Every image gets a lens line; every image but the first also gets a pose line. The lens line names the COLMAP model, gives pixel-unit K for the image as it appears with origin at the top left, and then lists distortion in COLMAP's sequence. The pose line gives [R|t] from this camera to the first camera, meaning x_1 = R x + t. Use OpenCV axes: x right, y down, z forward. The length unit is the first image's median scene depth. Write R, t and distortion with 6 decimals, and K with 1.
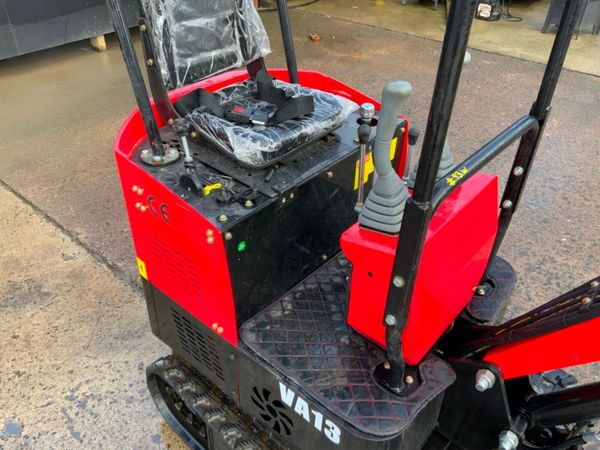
lens RADIAL K [[497.0, 0, 298.9], [0, 497.0, 228.8], [0, 0, 1]] dist [0.072439, -0.131025]
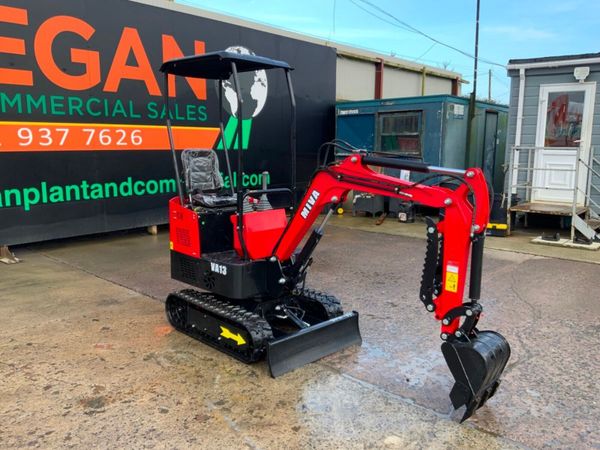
lens RADIAL K [[497.0, 0, 301.7], [0, 497.0, 222.3], [0, 0, 1]] dist [0.072439, -0.131025]
pose [[0.999137, -0.005795, -0.041137, 0.525919], [-0.013733, 0.888485, -0.458699, 1.195621], [0.039208, 0.458868, 0.887639, -1.502674]]
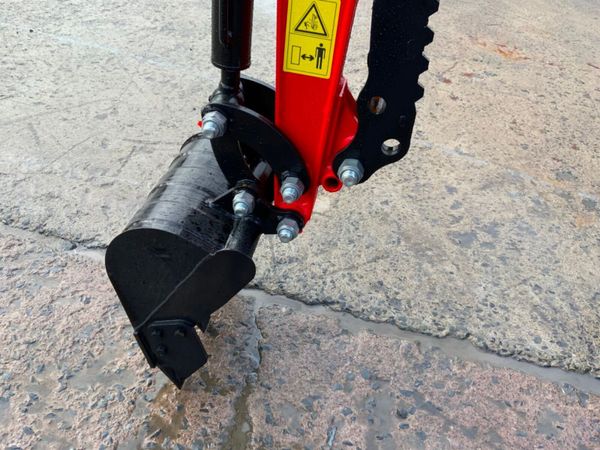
lens RADIAL K [[497.0, 0, 304.2], [0, 497.0, 228.1], [0, 0, 1]] dist [0.072439, -0.131025]
pose [[-0.863200, 0.221139, -0.453854, 1.288096], [-0.403645, 0.237665, 0.883508, 0.145331], [0.303243, 0.945840, -0.115890, 0.537350]]
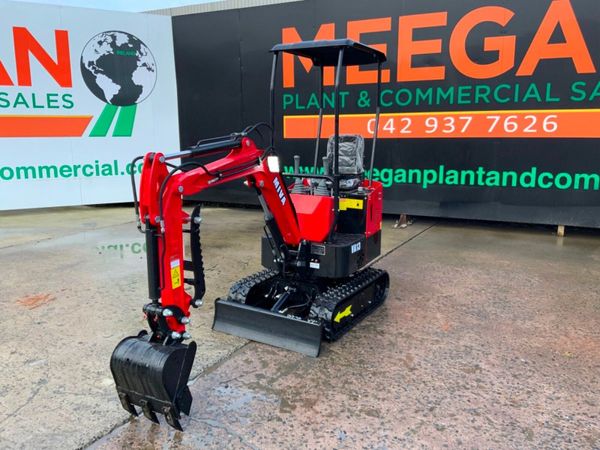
lens RADIAL K [[497.0, 0, 299.5], [0, 497.0, 225.6], [0, 0, 1]] dist [0.072439, -0.131025]
pose [[0.221535, 0.164067, -0.961251, 2.751906], [-0.574398, 0.818544, 0.007331, 0.101763], [0.788029, 0.550517, 0.275576, 0.084814]]
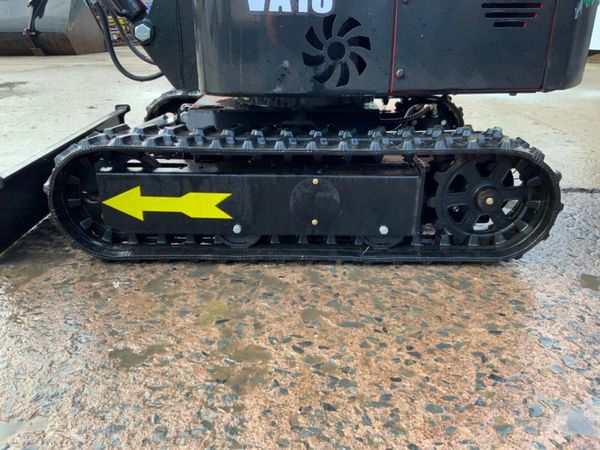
lens RADIAL K [[497.0, 0, 302.4], [0, 497.0, 224.7], [0, 0, 1]] dist [0.072439, -0.131025]
pose [[-0.728847, 0.246817, -0.638642, 0.852118], [-0.416853, 0.579997, 0.699884, -0.263947], [0.543153, 0.776328, -0.319842, 1.570387]]
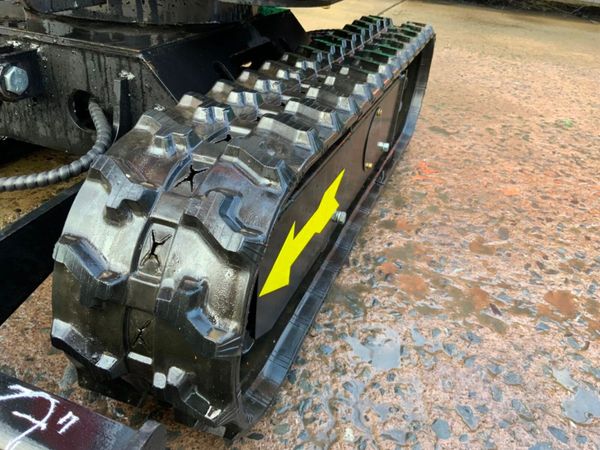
lens RADIAL K [[497.0, 0, 298.8], [0, 497.0, 223.3], [0, 0, 1]] dist [0.072439, -0.131025]
pose [[0.390042, 0.470211, -0.791687, 0.821099], [-0.597853, 0.783232, 0.170644, 0.285043], [0.700313, 0.406755, 0.586611, 0.926050]]
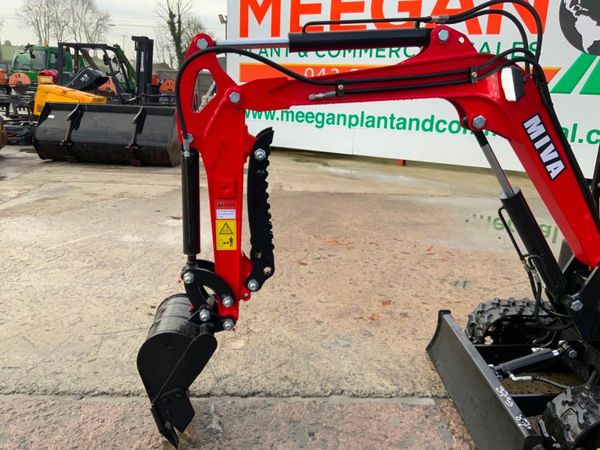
lens RADIAL K [[497.0, 0, 299.1], [0, 497.0, 226.4], [0, 0, 1]] dist [0.072439, -0.131025]
pose [[-0.707506, 0.136227, -0.693453, 1.706310], [-0.462225, 0.653060, 0.599884, -0.267828], [0.534587, 0.744953, -0.399077, 0.850051]]
